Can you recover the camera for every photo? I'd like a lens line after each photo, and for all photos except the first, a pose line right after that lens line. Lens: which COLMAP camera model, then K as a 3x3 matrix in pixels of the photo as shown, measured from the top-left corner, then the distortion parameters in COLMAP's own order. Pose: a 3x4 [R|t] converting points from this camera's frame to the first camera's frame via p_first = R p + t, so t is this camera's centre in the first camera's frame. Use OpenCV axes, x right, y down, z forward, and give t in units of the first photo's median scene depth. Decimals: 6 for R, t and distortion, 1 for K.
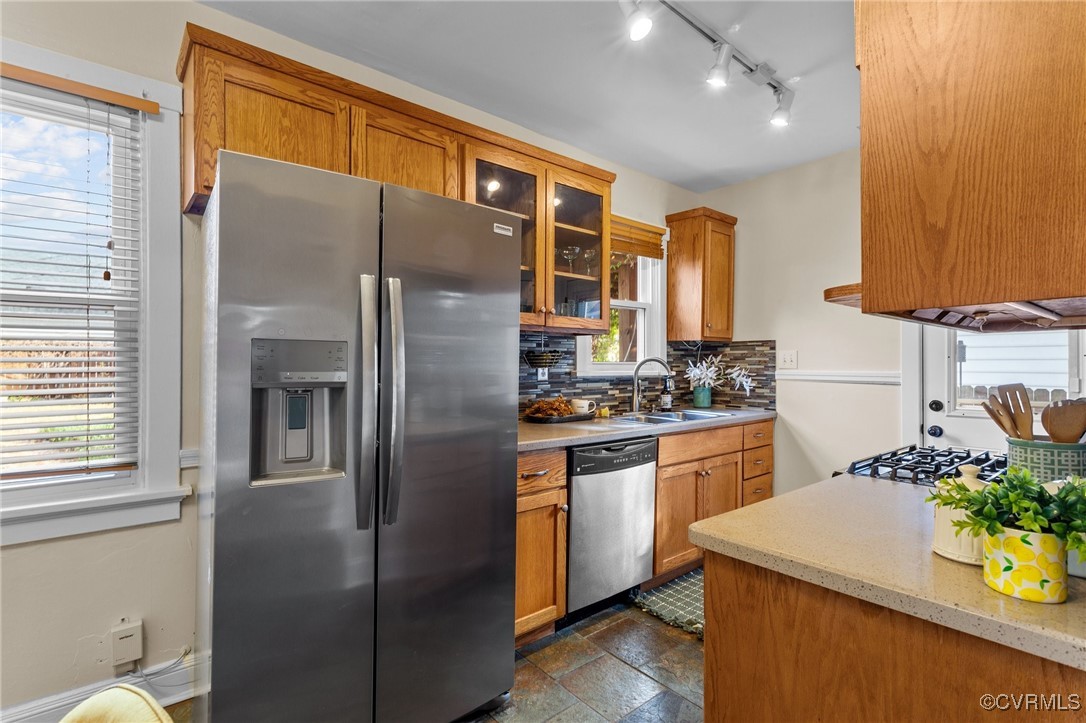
lens RADIAL K [[513.2, 0, 547.4], [0, 513.2, 363.5], [0, 0, 1]] dist [0.001980, 0.000580]
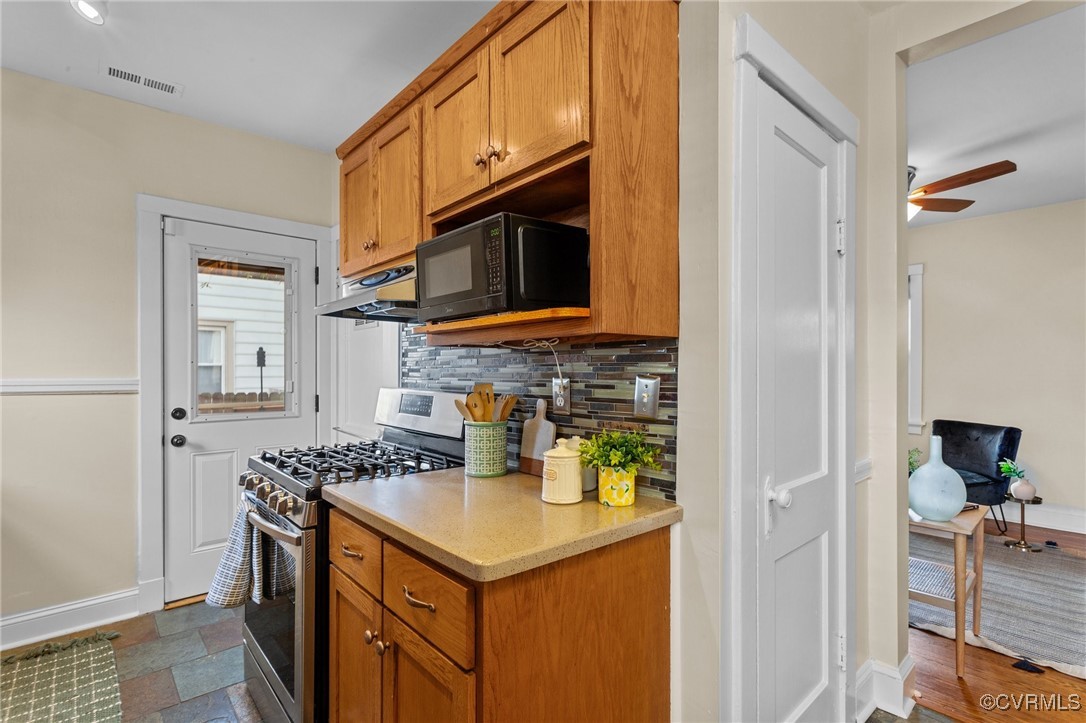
lens RADIAL K [[518.7, 0, 549.7], [0, 518.7, 371.7], [0, 0, 1]] dist [-0.000754, 0.001100]
pose [[-0.033643, -0.002852, 0.999430, -0.248699], [-0.003172, 0.999991, 0.002747, 0.000348], [-0.999429, -0.003078, -0.033652, 0.400343]]
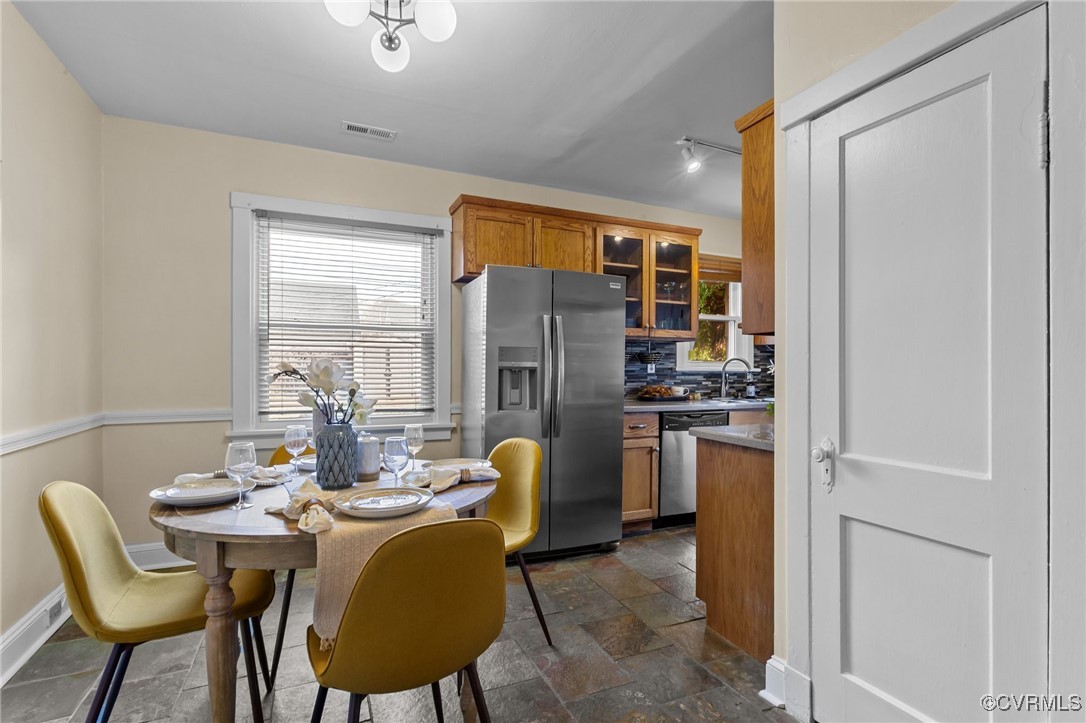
lens RADIAL K [[518.7, 0, 549.7], [0, 518.7, 371.7], [0, 0, 1]] dist [-0.000754, 0.001100]
pose [[0.963119, 0.002296, -0.269065, 0.130477], [-0.000925, 0.999986, 0.005222, 0.025281], [0.269074, -0.004780, 0.963108, -0.587866]]
